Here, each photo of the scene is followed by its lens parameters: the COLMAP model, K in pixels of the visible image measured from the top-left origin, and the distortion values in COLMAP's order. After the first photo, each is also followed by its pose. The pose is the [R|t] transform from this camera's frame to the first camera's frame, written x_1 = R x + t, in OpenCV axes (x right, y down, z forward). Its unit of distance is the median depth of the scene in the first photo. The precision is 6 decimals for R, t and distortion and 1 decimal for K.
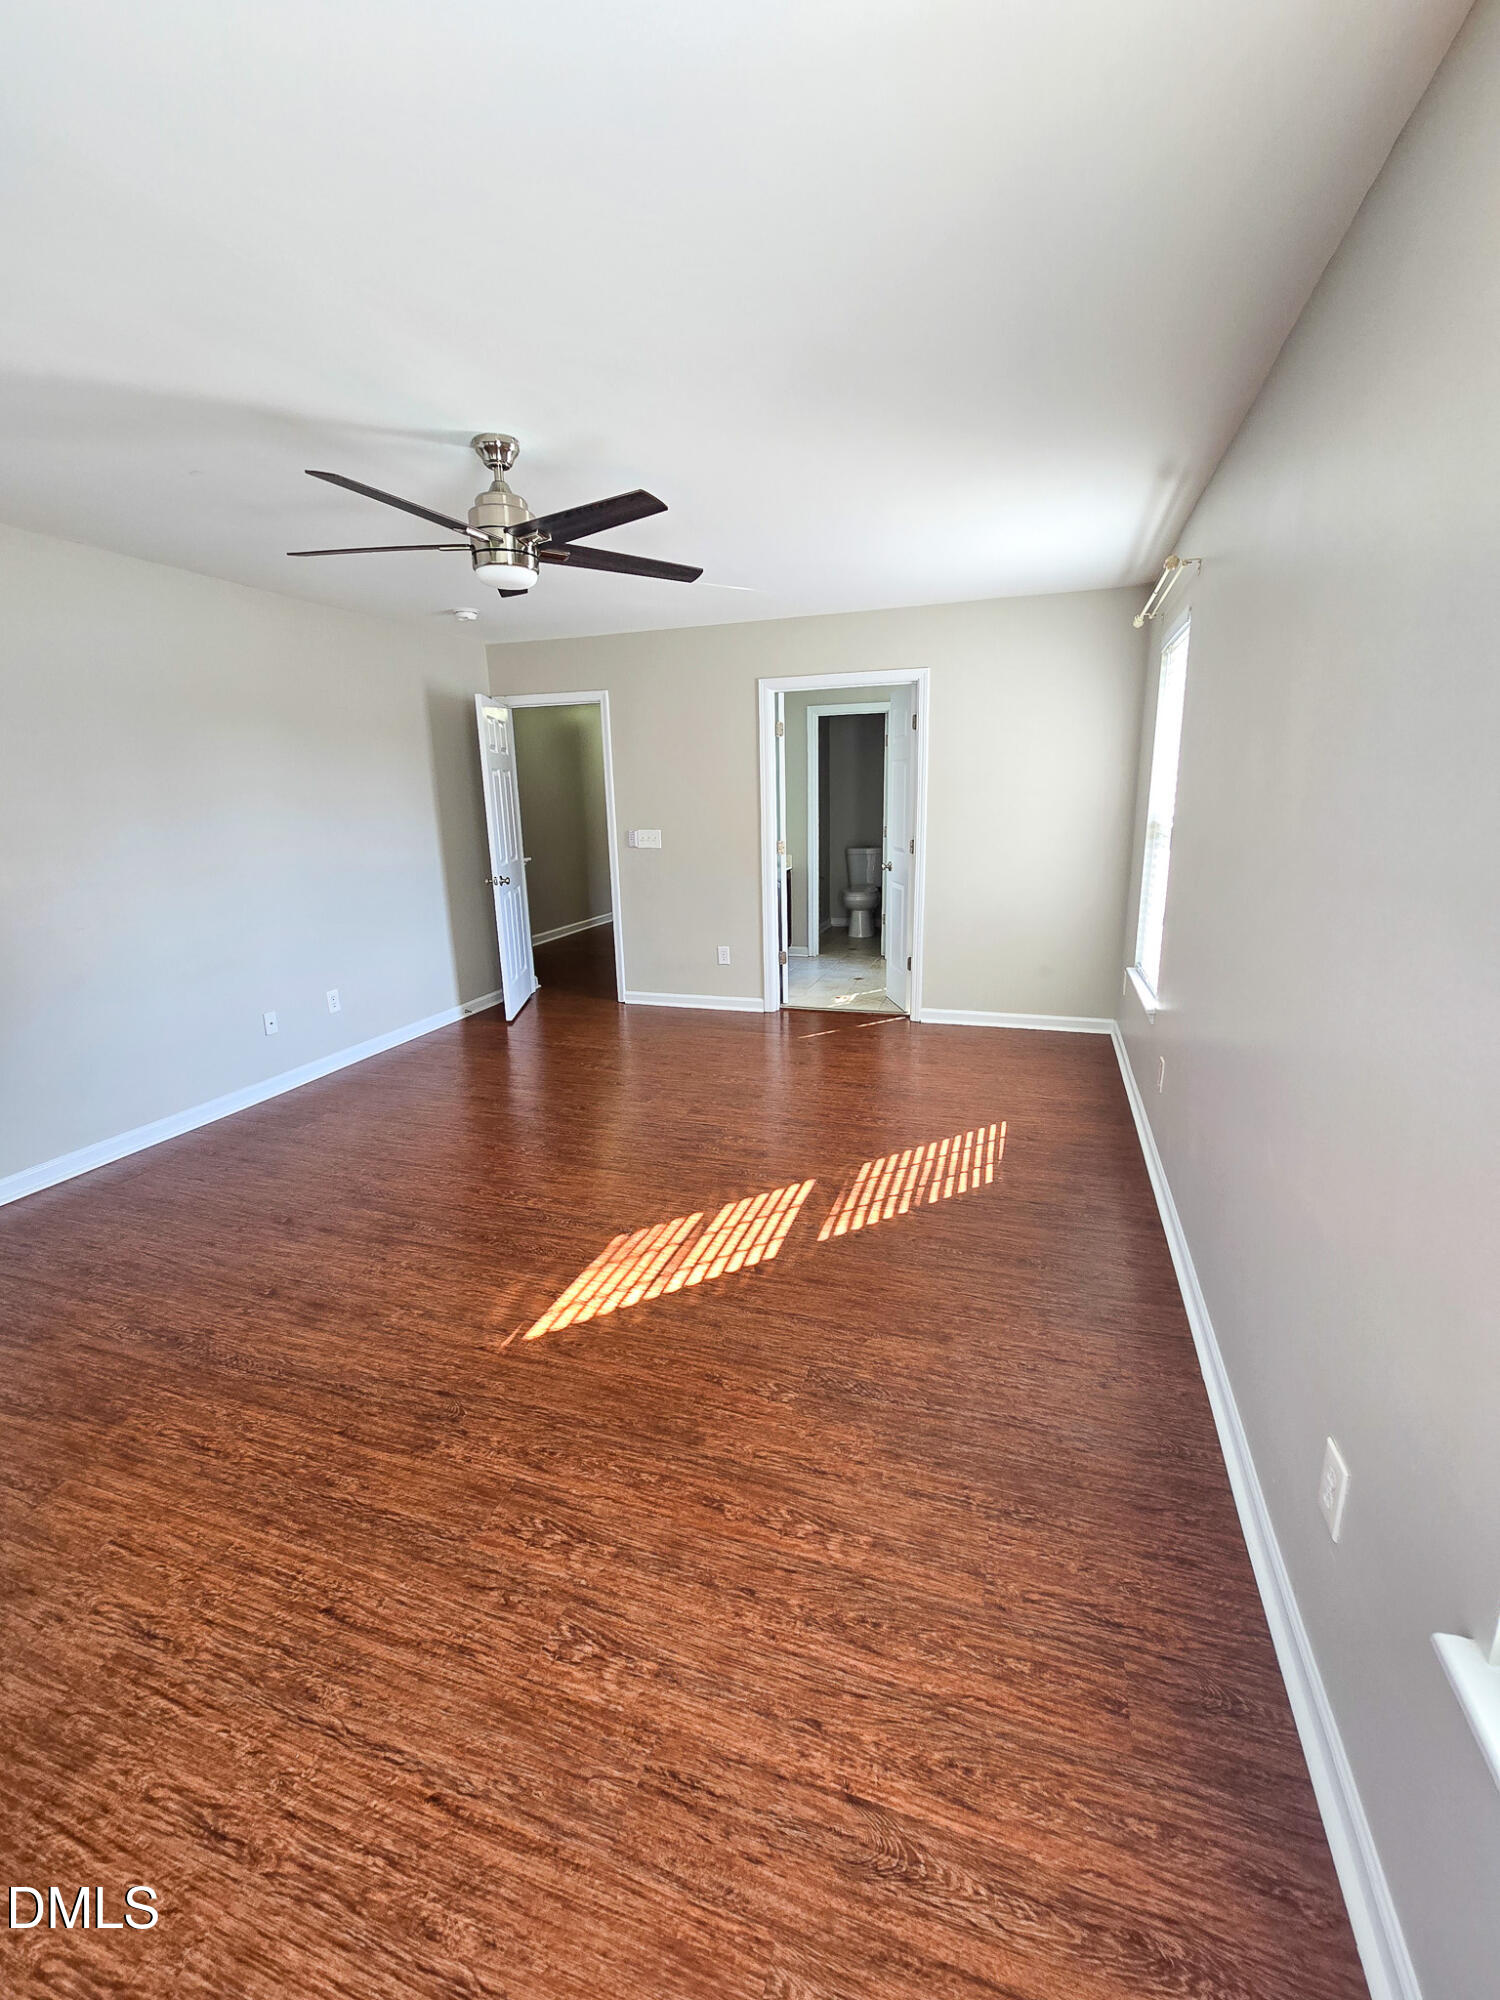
lens RADIAL K [[813.0, 0, 754.3], [0, 813.0, 1008.1], [0, 0, 1]] dist [-0.001456, -0.000319]
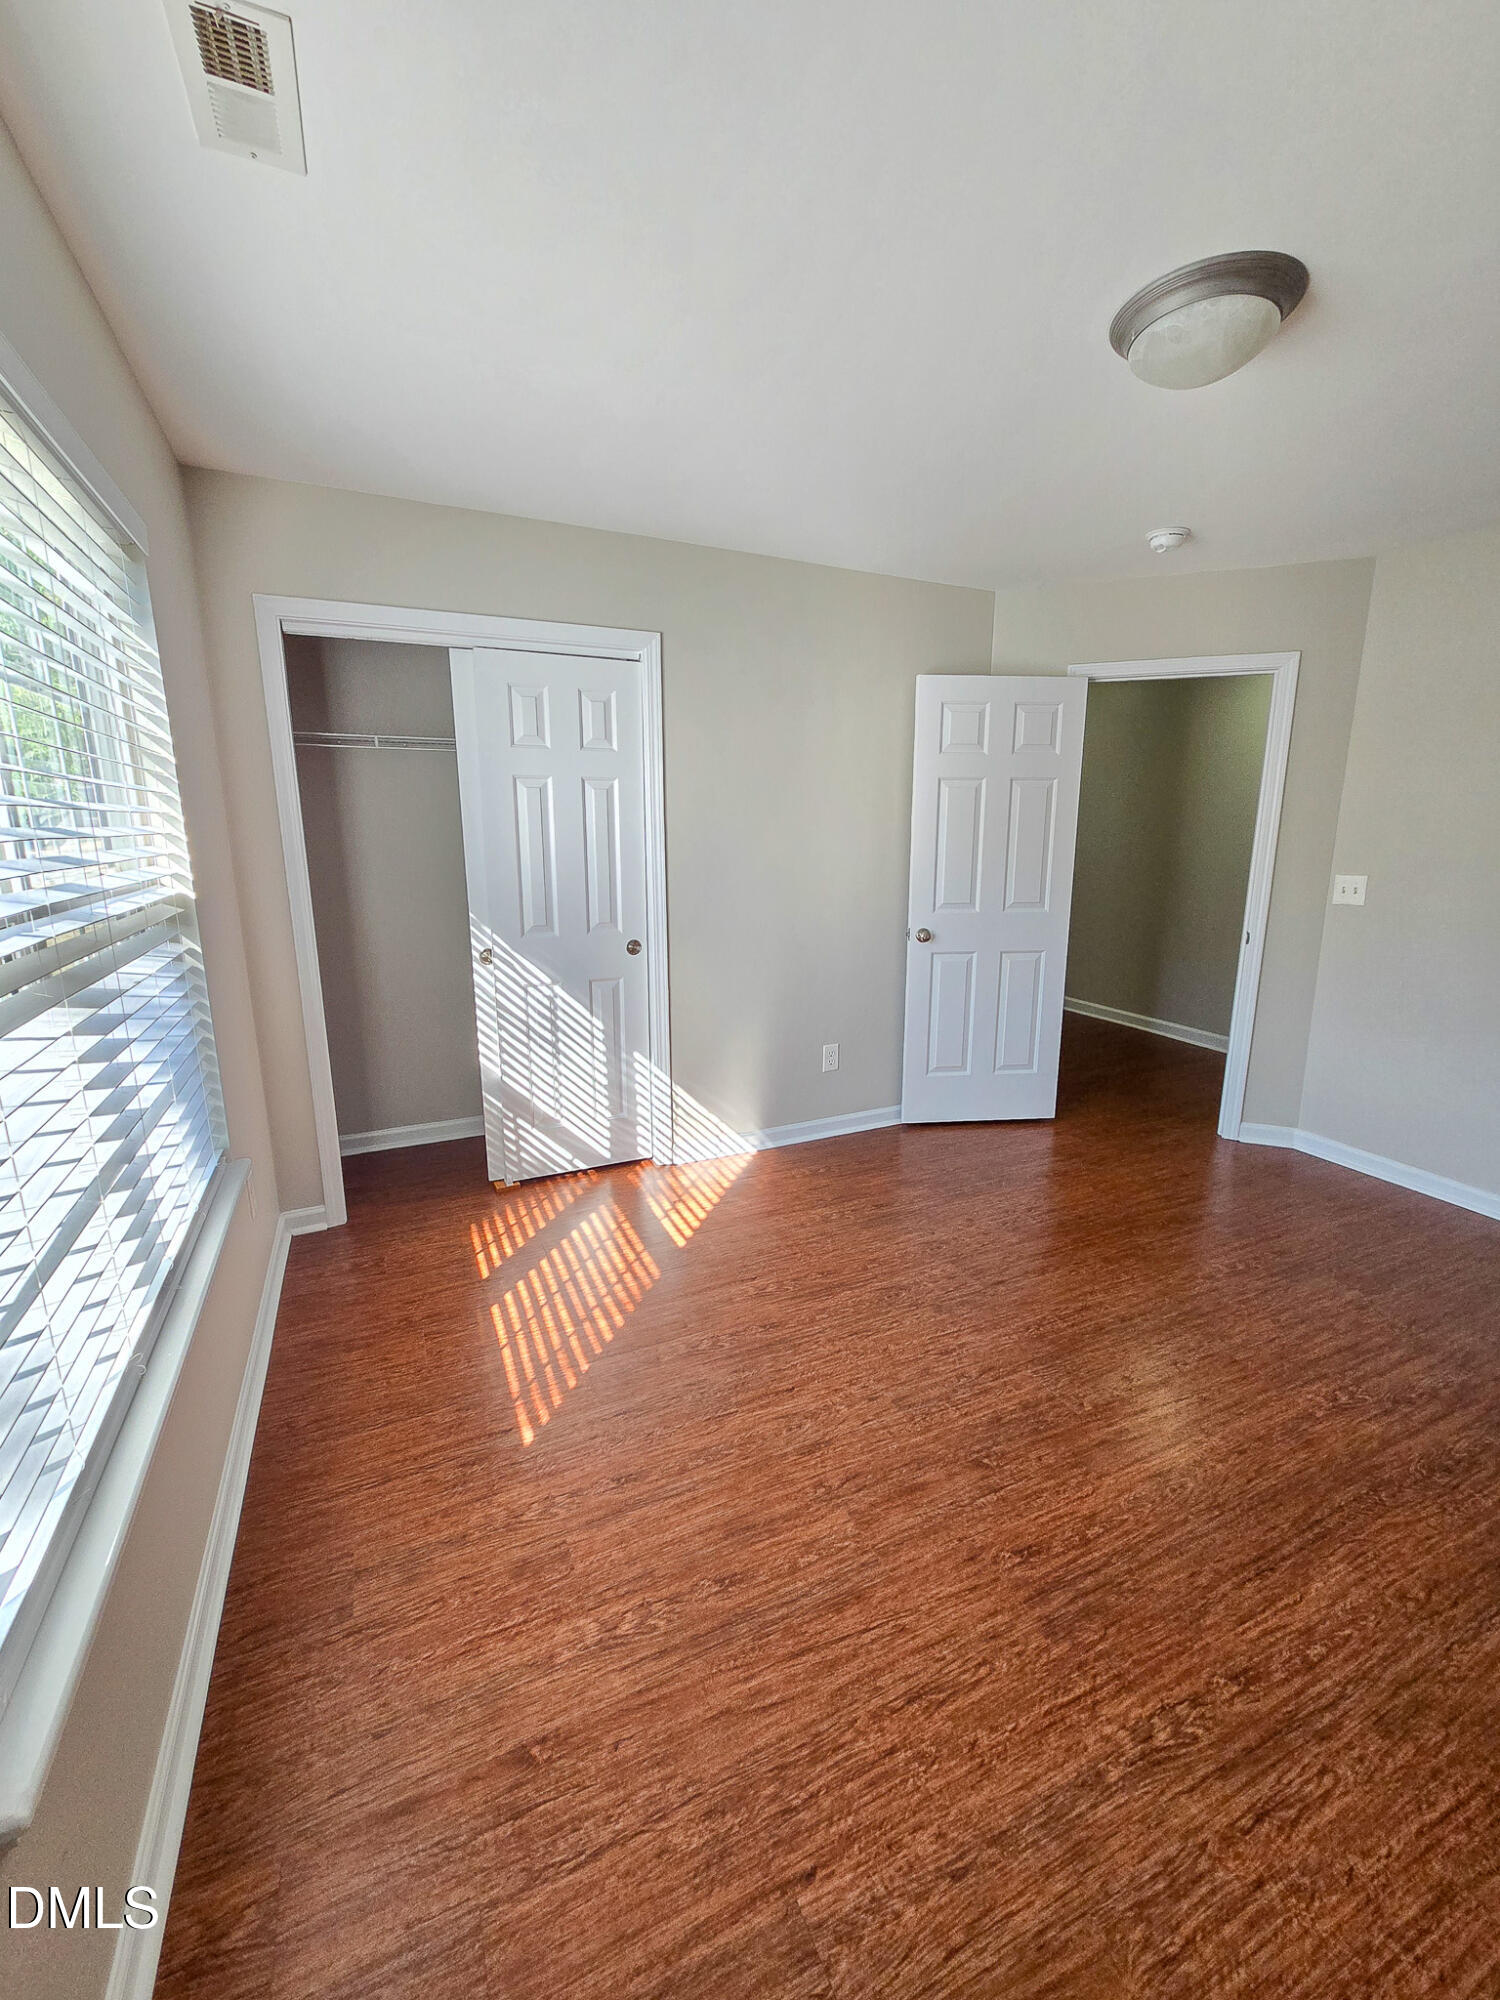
lens RADIAL K [[813.0, 0, 764.7], [0, 813.0, 1005.1], [0, 0, 1]] dist [-0.001456, -0.000319]
pose [[-0.717683, 0.174532, -0.674143, 0.037099], [-0.147124, 0.908228, 0.391761, -0.027029], [0.680651, 0.380343, -0.626142, 0.100677]]
